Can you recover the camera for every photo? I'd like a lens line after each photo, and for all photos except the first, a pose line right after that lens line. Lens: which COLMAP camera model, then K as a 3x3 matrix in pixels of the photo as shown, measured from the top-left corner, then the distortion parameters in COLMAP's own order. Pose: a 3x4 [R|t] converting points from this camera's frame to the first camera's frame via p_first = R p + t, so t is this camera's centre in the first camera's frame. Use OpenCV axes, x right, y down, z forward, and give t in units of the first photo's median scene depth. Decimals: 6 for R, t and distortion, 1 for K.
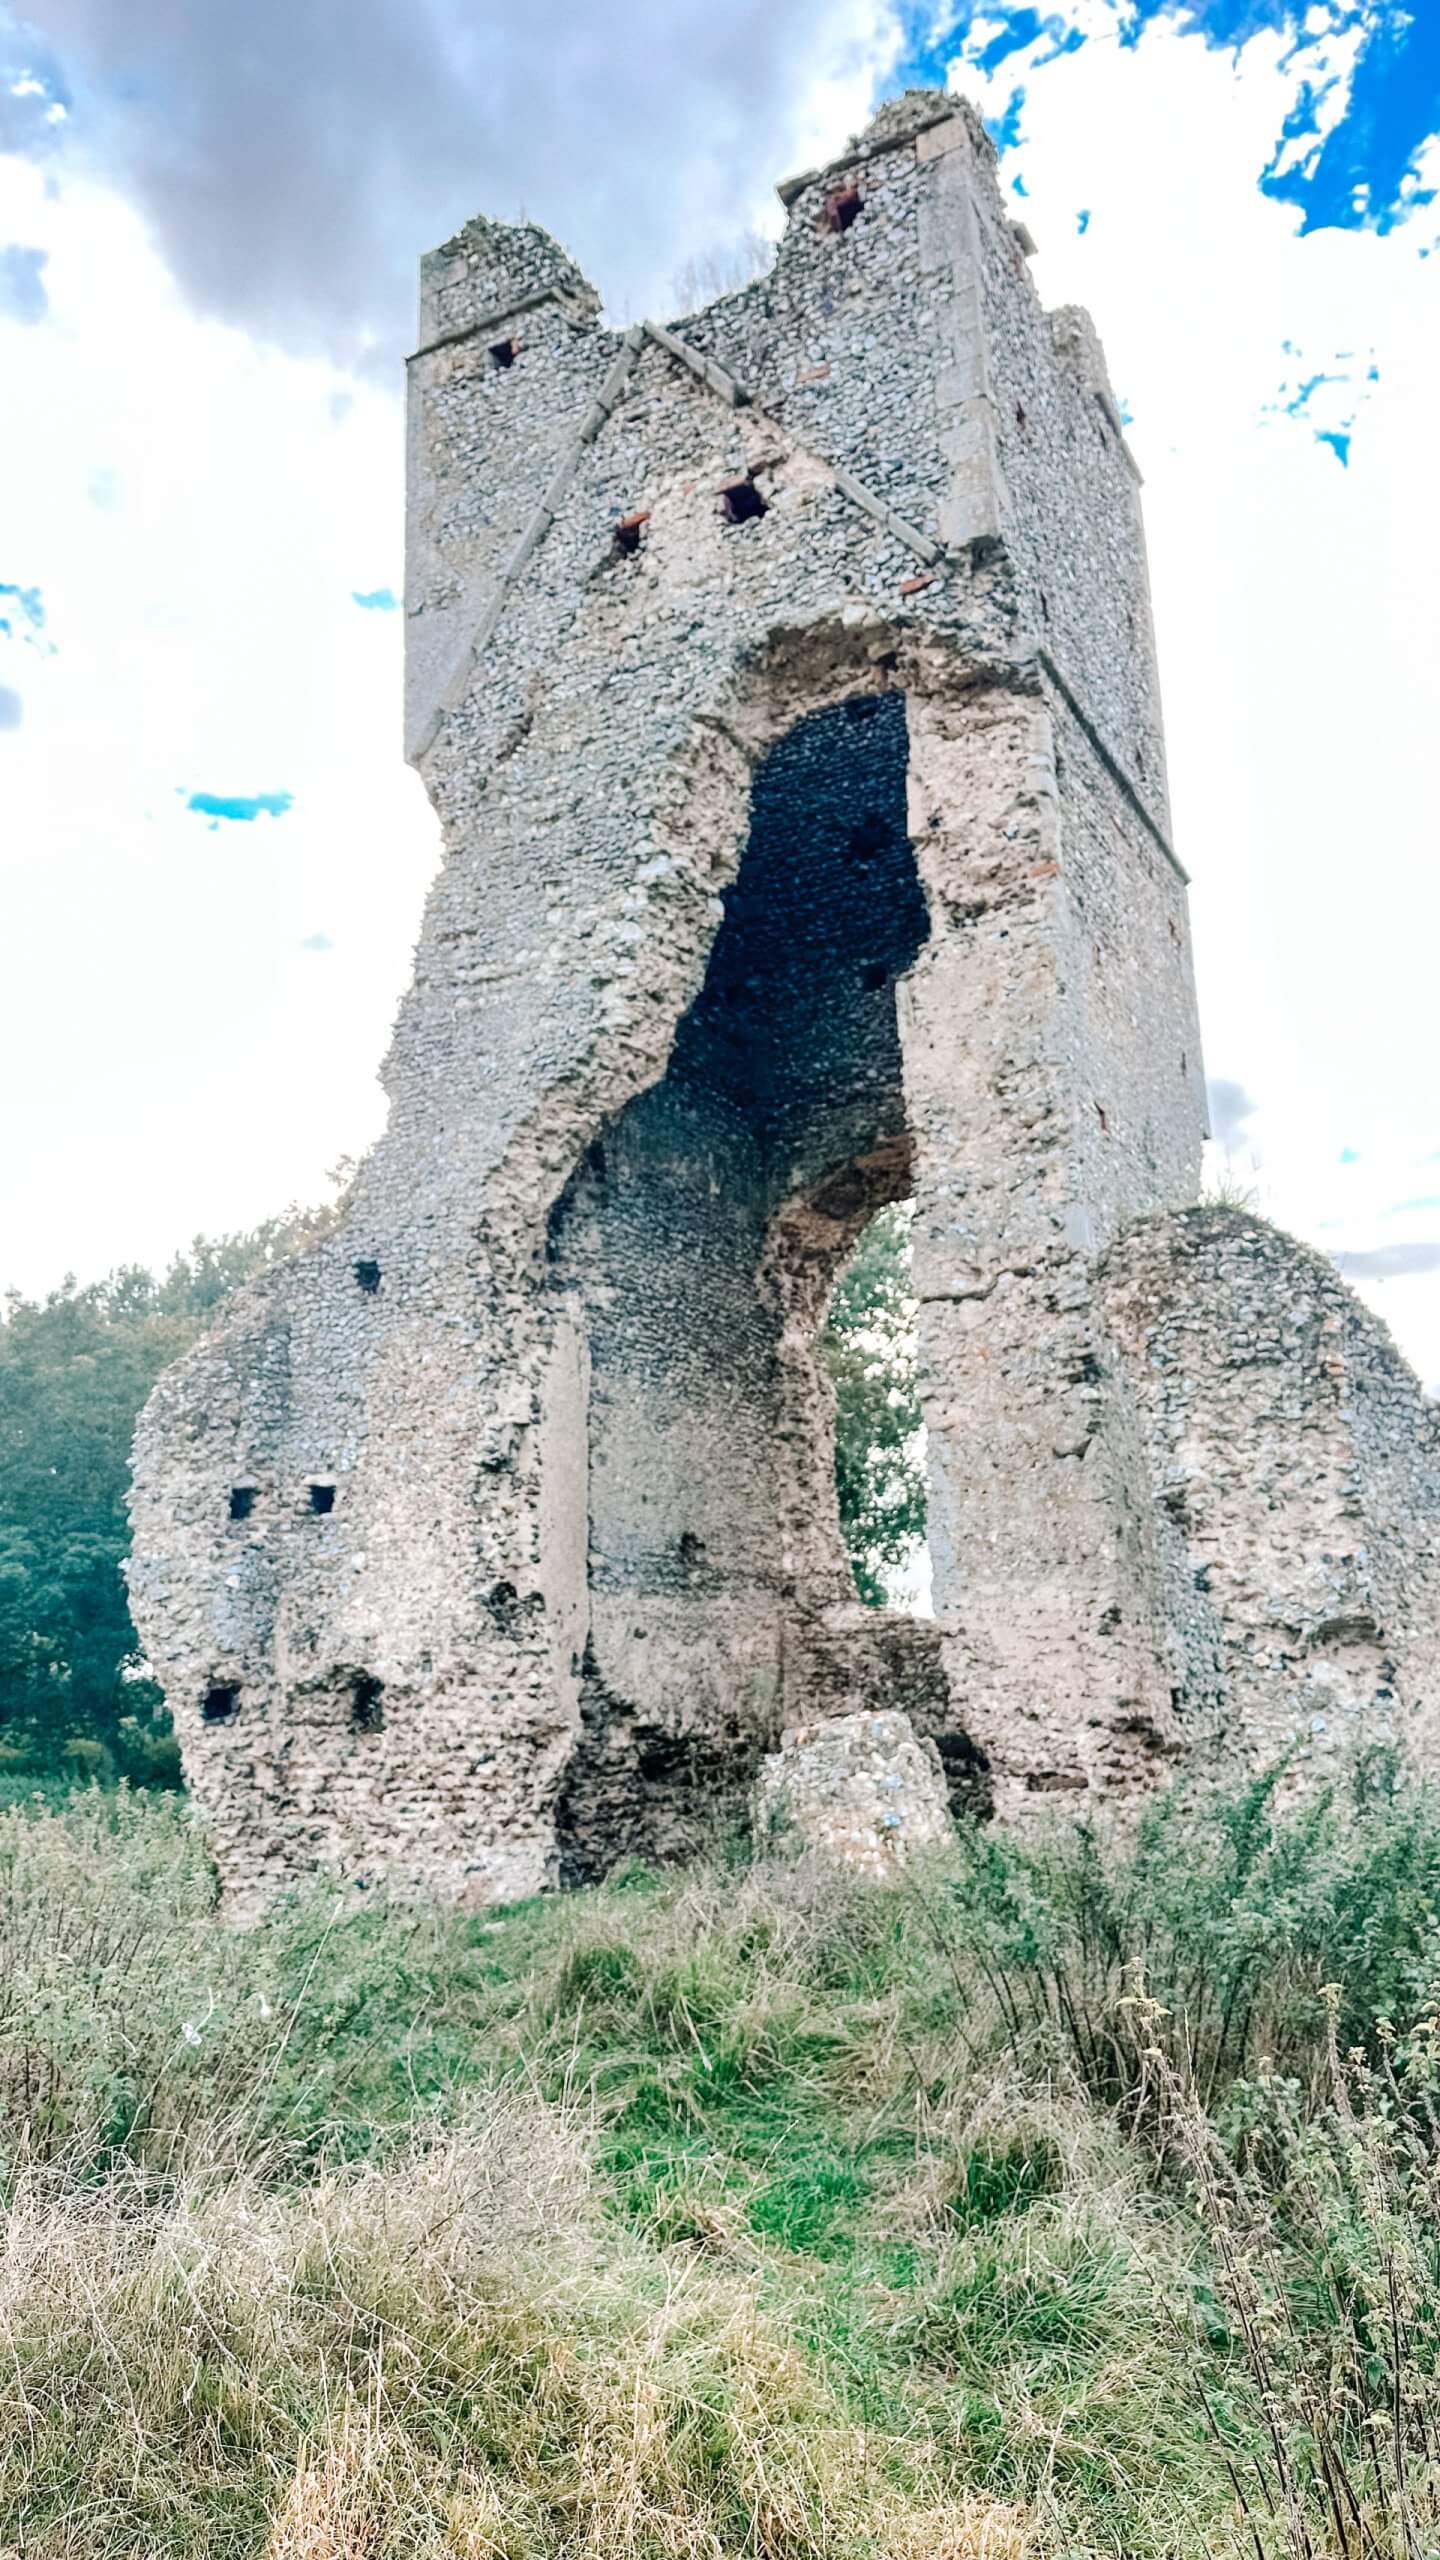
lens RADIAL K [[1855.8, 0, 675.8], [0, 1855.8, 1274.1], [0, 0, 1]] dist [0.332242, -0.508955]
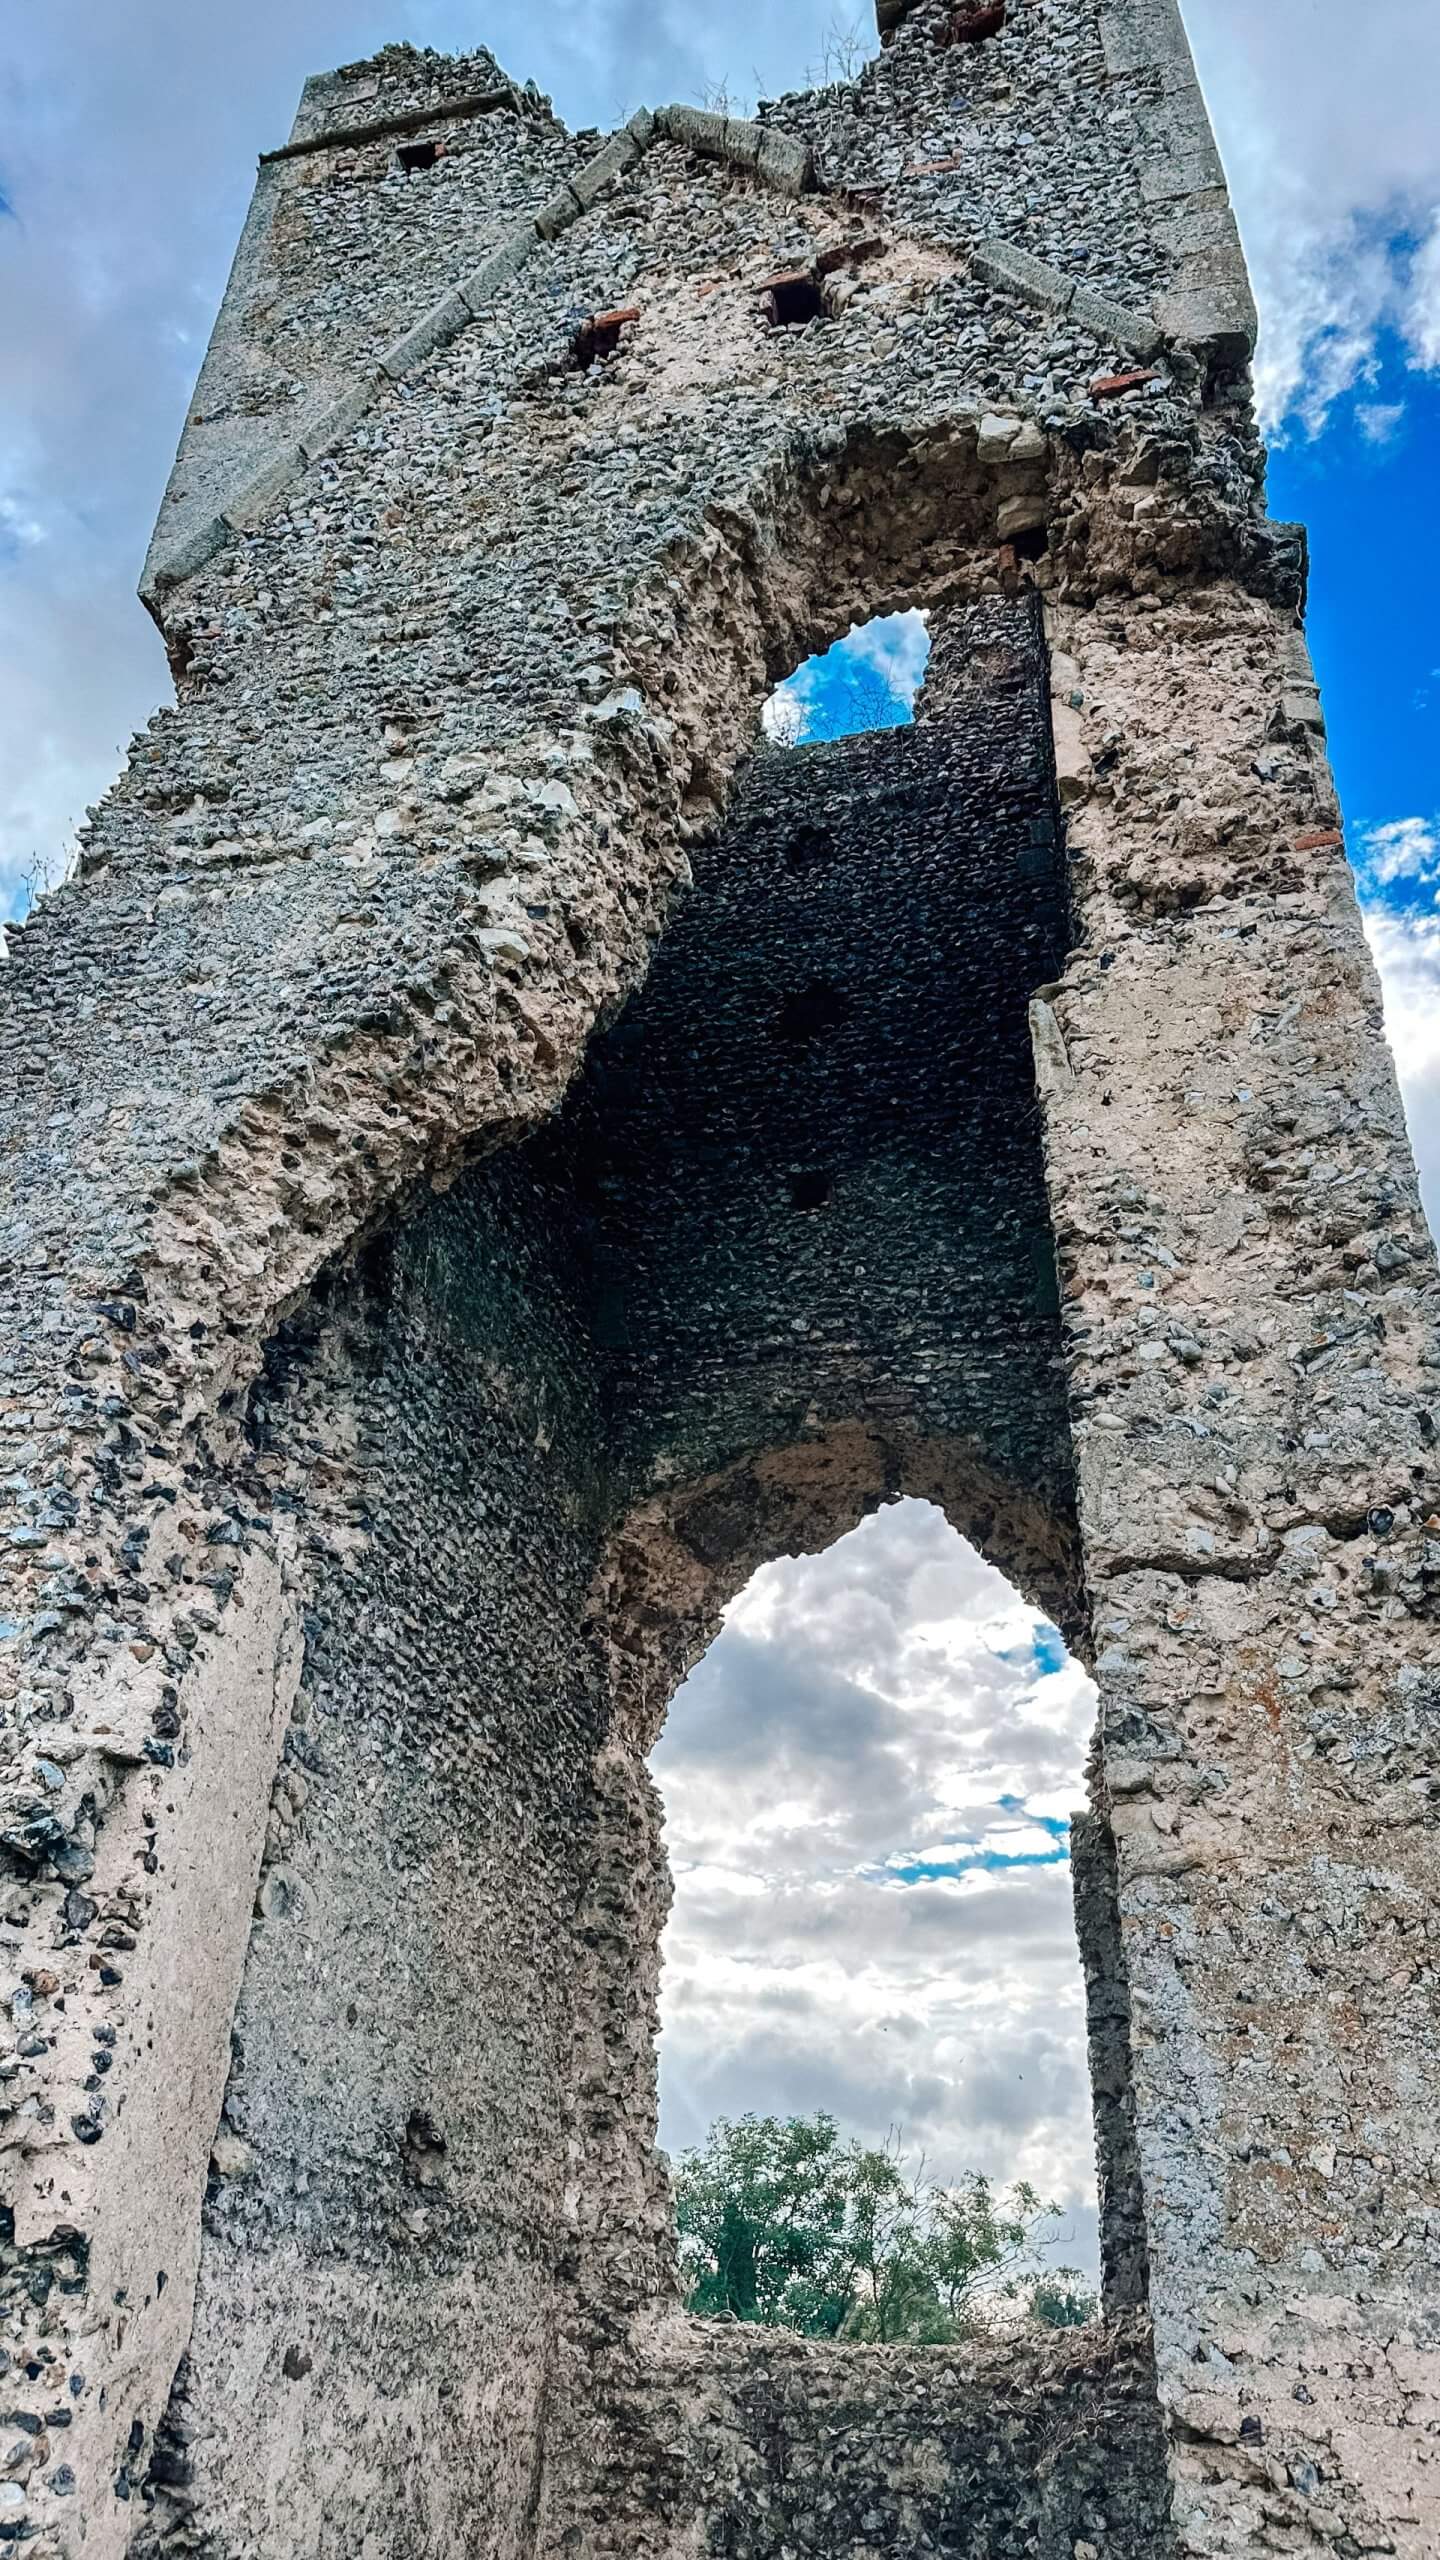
lens RADIAL K [[1829.9, 0, 720.0], [0, 1829.9, 1280.0], [0, 0, 1]] dist [0.124158, -0.137285]
pose [[0.962063, 0.181245, 0.203924, -0.058104], [-0.108843, 0.940364, -0.322286, 0.095831], [-0.250176, 0.287863, 0.924417, 0.555191]]
